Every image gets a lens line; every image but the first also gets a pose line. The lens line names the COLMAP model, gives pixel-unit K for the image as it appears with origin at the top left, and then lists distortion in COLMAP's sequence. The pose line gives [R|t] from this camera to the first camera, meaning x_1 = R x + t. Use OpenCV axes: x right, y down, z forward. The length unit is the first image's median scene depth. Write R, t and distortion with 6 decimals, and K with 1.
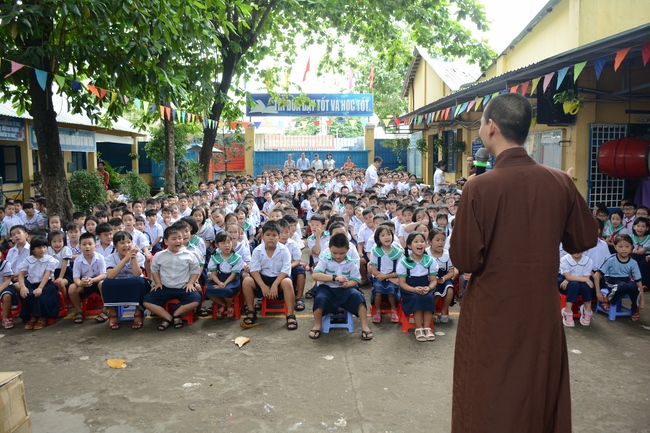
lens RADIAL K [[505.5, 0, 324.5], [0, 505.5, 217.9], [0, 0, 1]] dist [-0.141734, 0.094430]
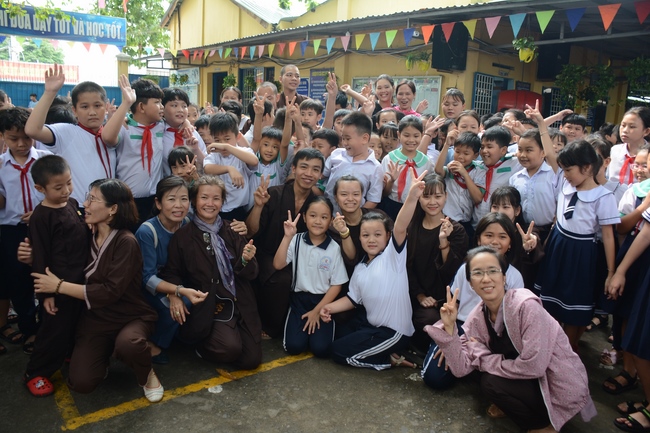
lens RADIAL K [[505.5, 0, 325.0], [0, 505.5, 205.3], [0, 0, 1]] dist [-0.141734, 0.094430]
pose [[0.806665, -0.064418, 0.587488, -0.176504], [0.015153, 0.995970, 0.088403, -0.005858], [-0.590815, -0.062409, 0.804390, 0.168847]]
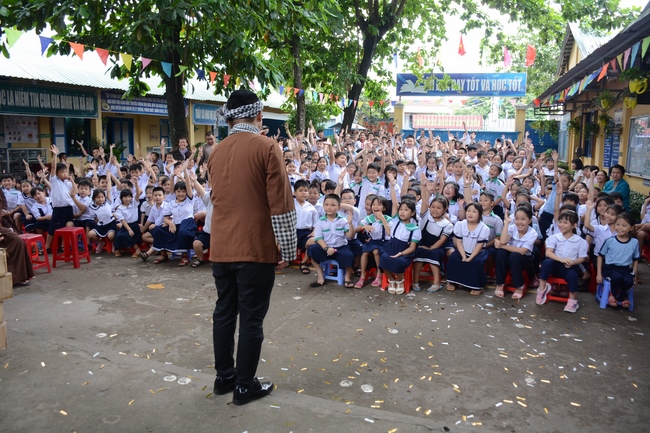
lens RADIAL K [[505.5, 0, 327.7], [0, 505.5, 219.4], [0, 0, 1]] dist [-0.141734, 0.094430]
pose [[0.933593, 0.074855, -0.350430, 0.119961], [-0.059415, 0.996738, 0.054620, 0.004198], [0.353376, -0.030172, 0.934995, -0.027777]]
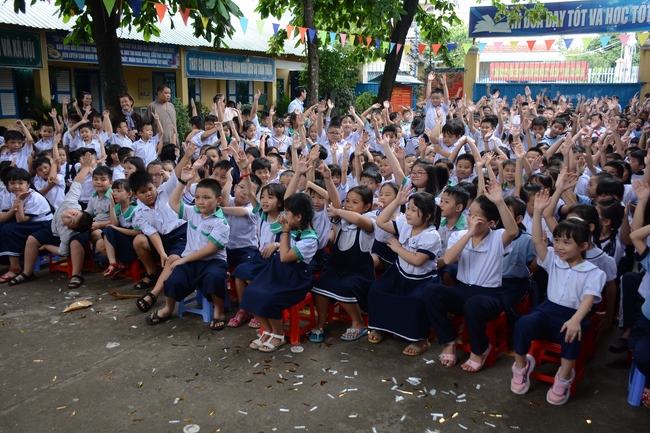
lens RADIAL K [[603.5, 0, 328.0], [0, 603.5, 219.6], [0, 0, 1]] dist [-0.008207, 0.000000]
pose [[0.868288, 0.109005, -0.483936, 0.176237], [-0.066699, 0.992354, 0.103852, -0.007562], [0.491556, -0.057895, 0.868919, 0.089277]]
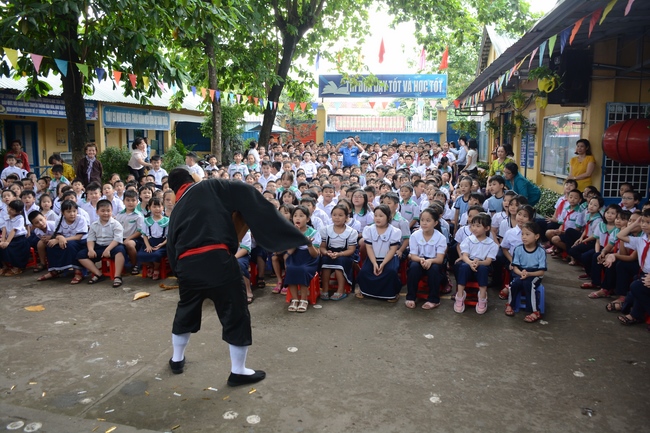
lens RADIAL K [[505.5, 0, 328.0], [0, 505.5, 227.1], [0, 0, 1]] dist [-0.141734, 0.094430]
pose [[0.974028, 0.051533, -0.220485, 0.130505], [-0.039838, 0.997570, 0.057167, 0.002230], [0.222895, -0.046898, 0.973714, -0.000905]]
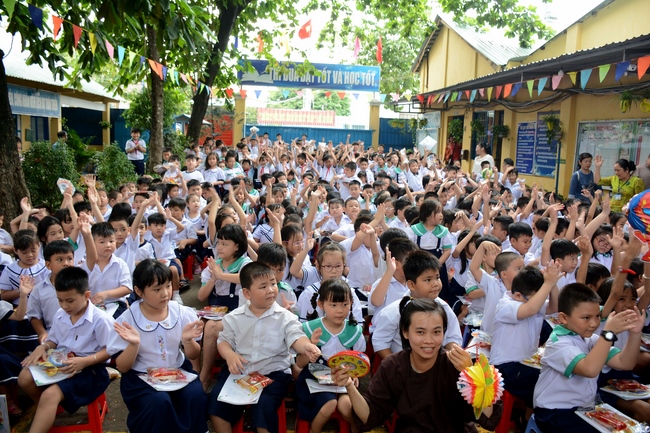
lens RADIAL K [[505.5, 0, 321.3], [0, 505.5, 210.2], [0, 0, 1]] dist [-0.141734, 0.094430]
pose [[0.997364, 0.034999, 0.063561, -0.073396], [-0.036824, 0.998936, 0.027775, -0.017523], [-0.062521, -0.030043, 0.997591, 0.147077]]
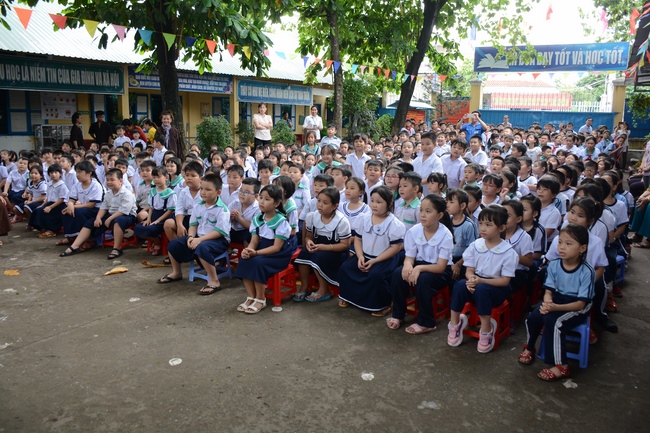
lens RADIAL K [[505.5, 0, 330.5], [0, 505.5, 221.1], [0, 0, 1]] dist [-0.141734, 0.094430]
pose [[0.830083, 0.127503, -0.542868, 0.203066], [-0.084151, 0.991002, 0.104083, -0.001630], [0.551254, -0.040715, 0.833343, 0.099571]]
